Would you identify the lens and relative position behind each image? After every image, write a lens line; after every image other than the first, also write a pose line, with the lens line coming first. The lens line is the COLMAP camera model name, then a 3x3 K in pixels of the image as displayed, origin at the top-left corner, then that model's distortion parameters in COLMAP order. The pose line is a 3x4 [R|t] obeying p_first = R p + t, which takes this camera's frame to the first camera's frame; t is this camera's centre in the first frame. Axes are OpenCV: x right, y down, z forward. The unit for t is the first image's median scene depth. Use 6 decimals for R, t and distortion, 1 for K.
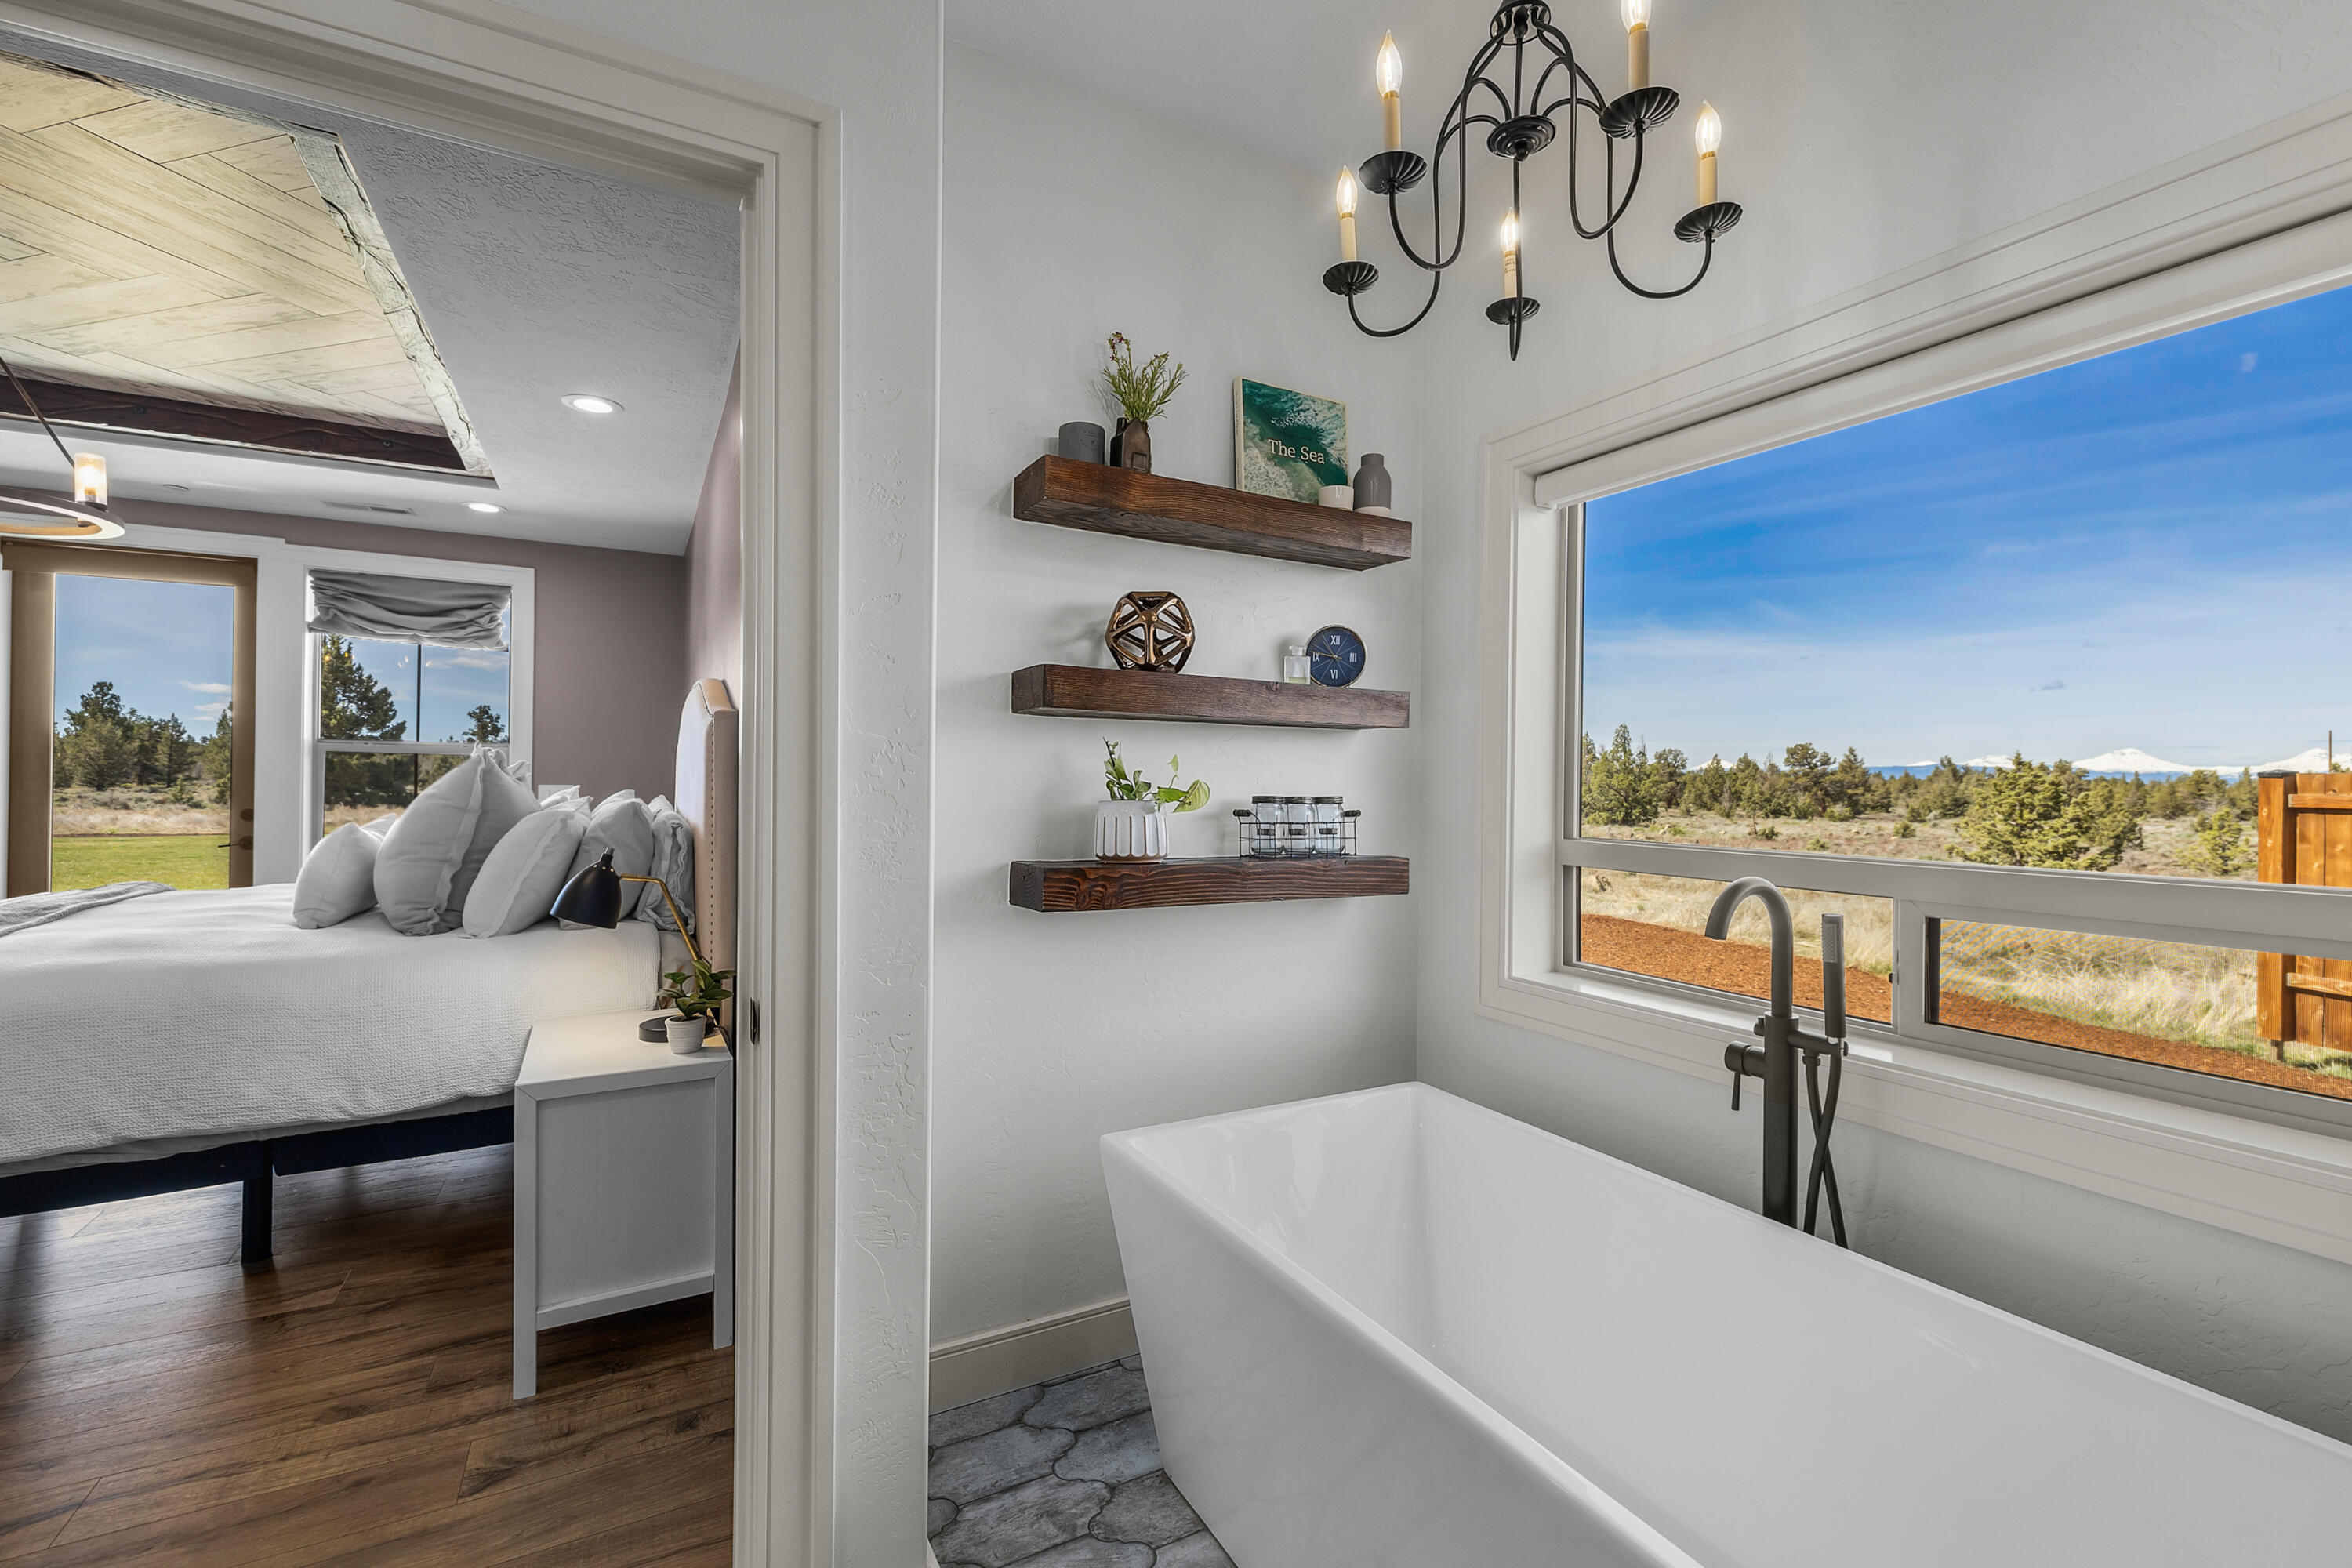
lens RADIAL K [[991.7, 0, 1174.9], [0, 991.7, 779.0], [0, 0, 1]] dist [0.004561, 0.000150]
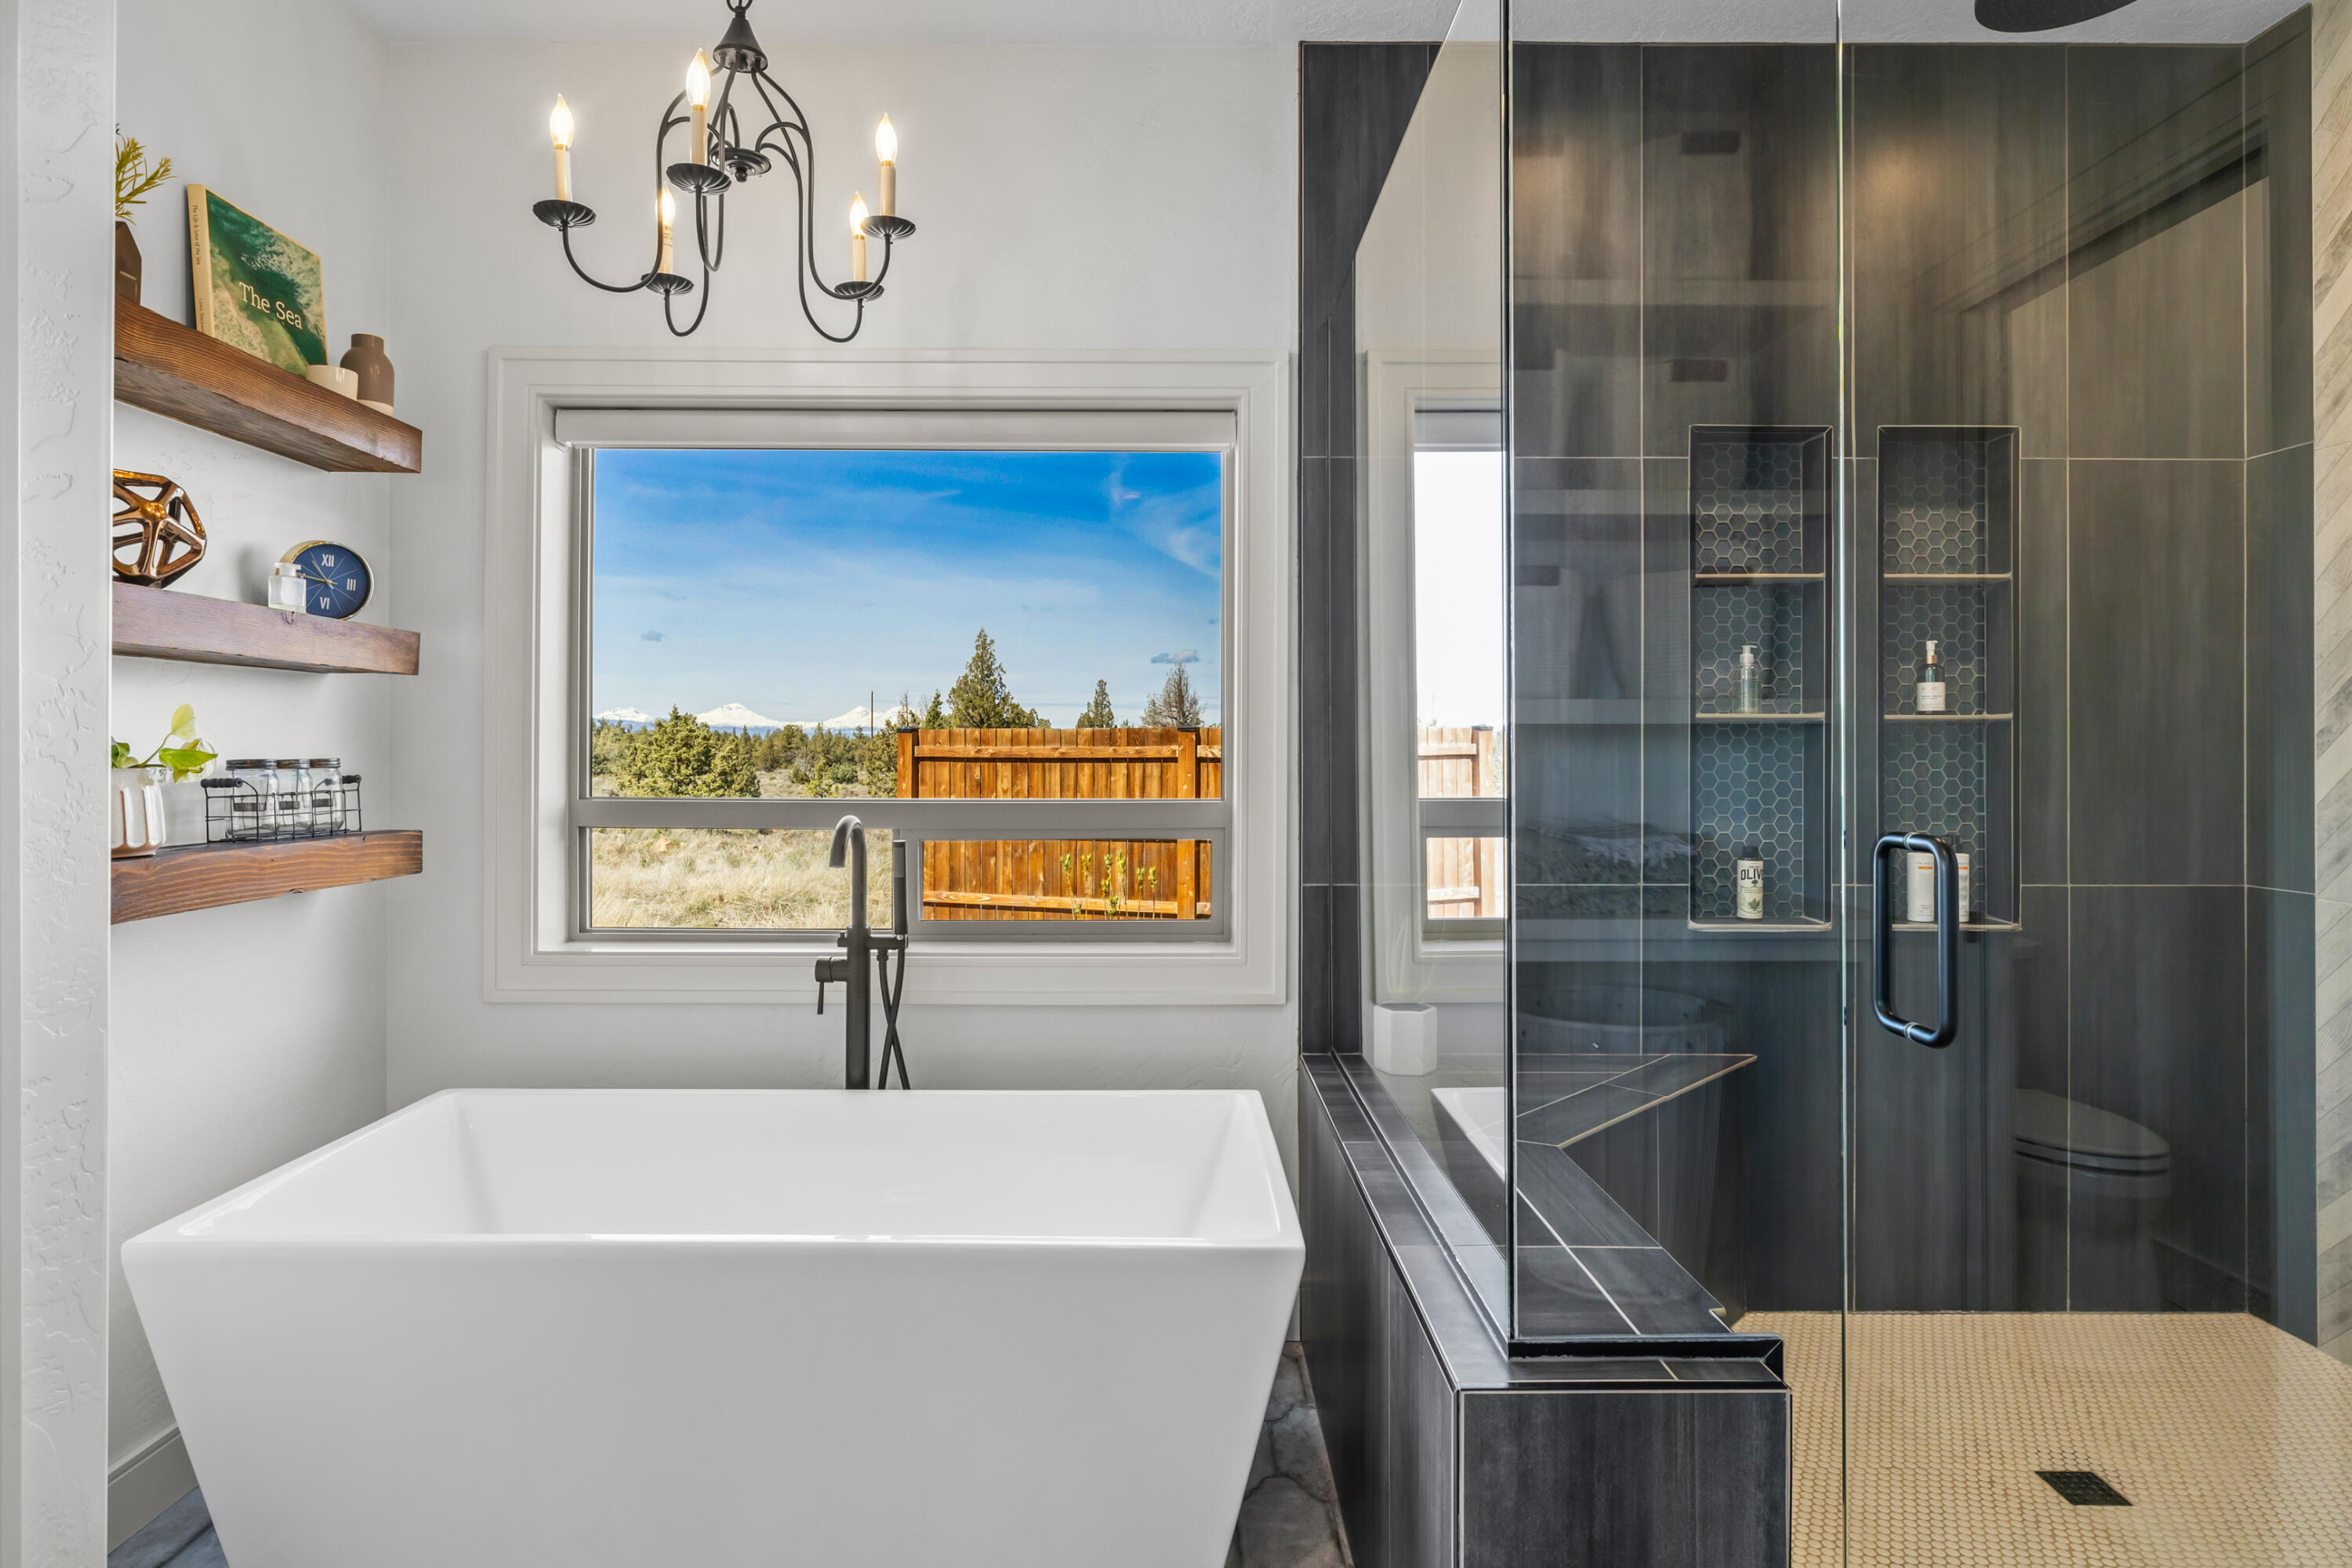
lens RADIAL K [[1307.5, 0, 1168.7], [0, 1307.5, 759.9], [0, 0, 1]] dist [-0.055955, -0.000595]
pose [[0.456682, -0.017016, 0.889467, -0.434505], [-0.001690, 0.999799, 0.019994, -0.002545], [-0.889628, -0.010634, 0.456561, -0.057214]]
